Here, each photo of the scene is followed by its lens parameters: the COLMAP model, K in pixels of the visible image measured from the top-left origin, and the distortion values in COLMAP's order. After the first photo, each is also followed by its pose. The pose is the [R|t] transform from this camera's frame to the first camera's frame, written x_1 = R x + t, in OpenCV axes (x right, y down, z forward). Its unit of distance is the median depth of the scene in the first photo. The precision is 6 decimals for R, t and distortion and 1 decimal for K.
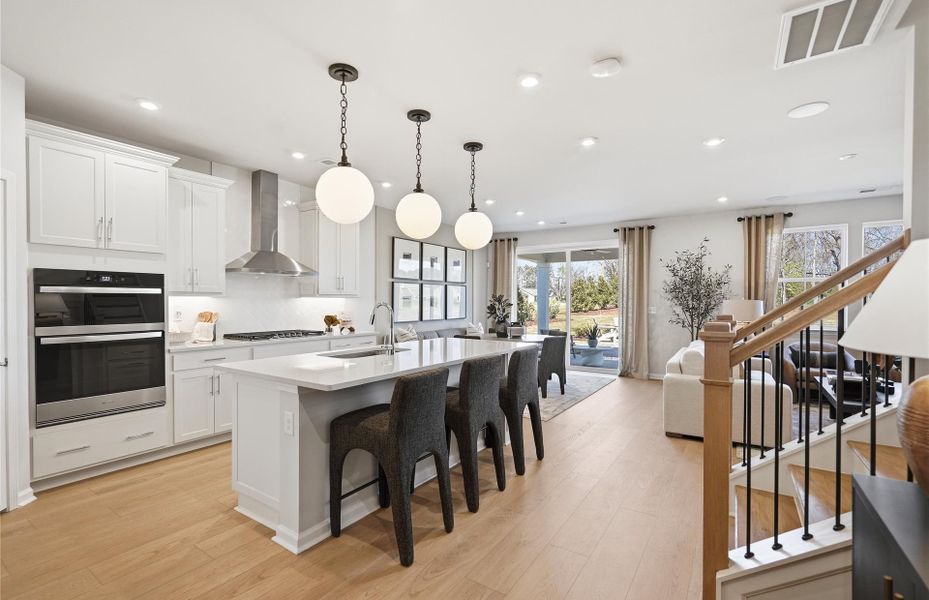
lens RADIAL K [[416.7, 0, 462.1], [0, 416.7, 303.7], [0, 0, 1]] dist [0.000211, 0.000475]
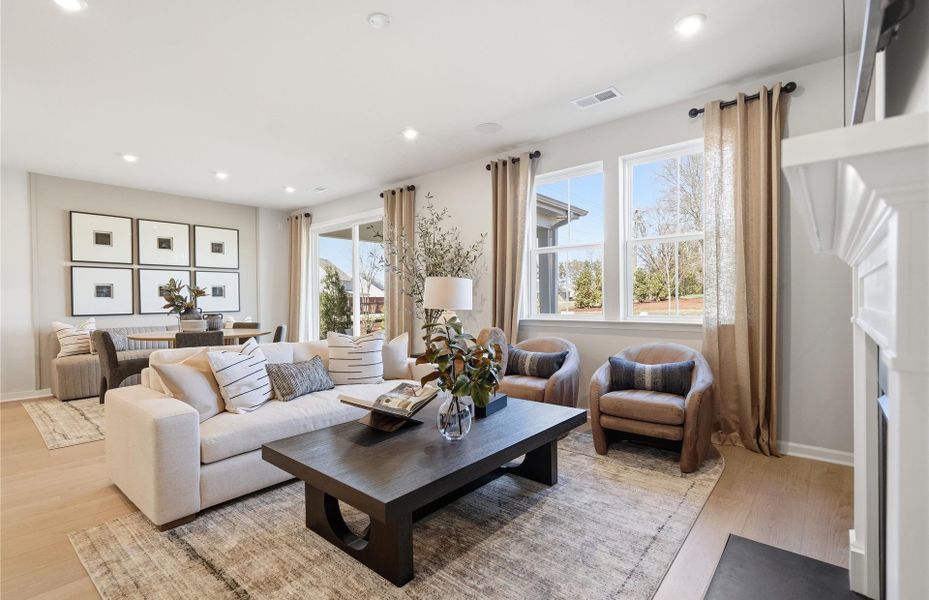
lens RADIAL K [[422.0, 0, 463.4], [0, 422.0, 303.3], [0, 0, 1]] dist [-0.002127, 0.000431]
pose [[0.993508, -0.012748, -0.113043, 0.907207], [0.013015, 0.999914, 0.001625, 0.038471], [0.113012, -0.003086, 0.993589, 0.351460]]
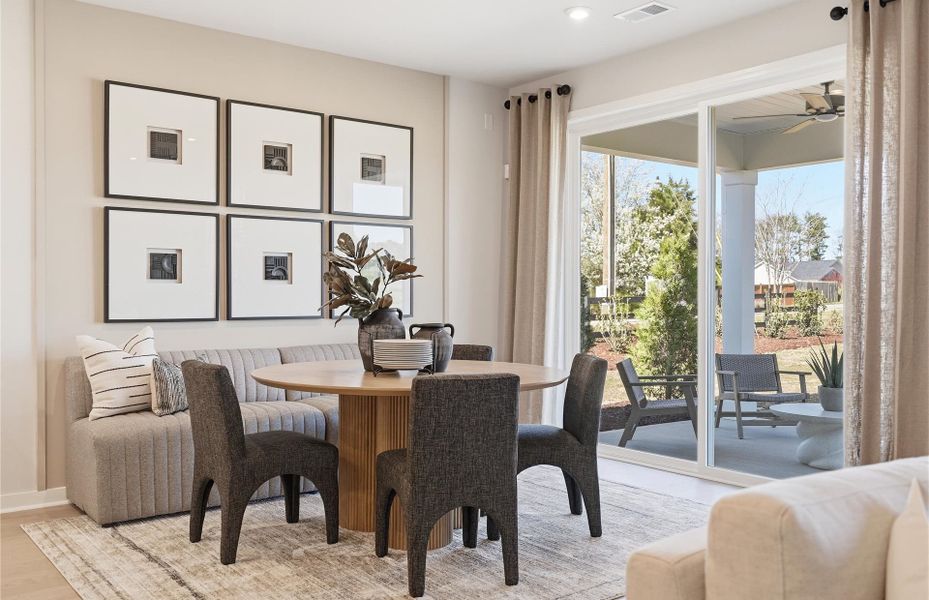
lens RADIAL K [[809.3, 0, 464.5], [0, 809.3, 300.0], [0, 0, 1]] dist [0.006170, 0.003312]
pose [[0.949167, 0.003008, -0.314759, 0.450517], [-0.003266, 0.999995, -0.000292, 0.034309], [0.314756, 0.001305, 0.949172, 0.578268]]
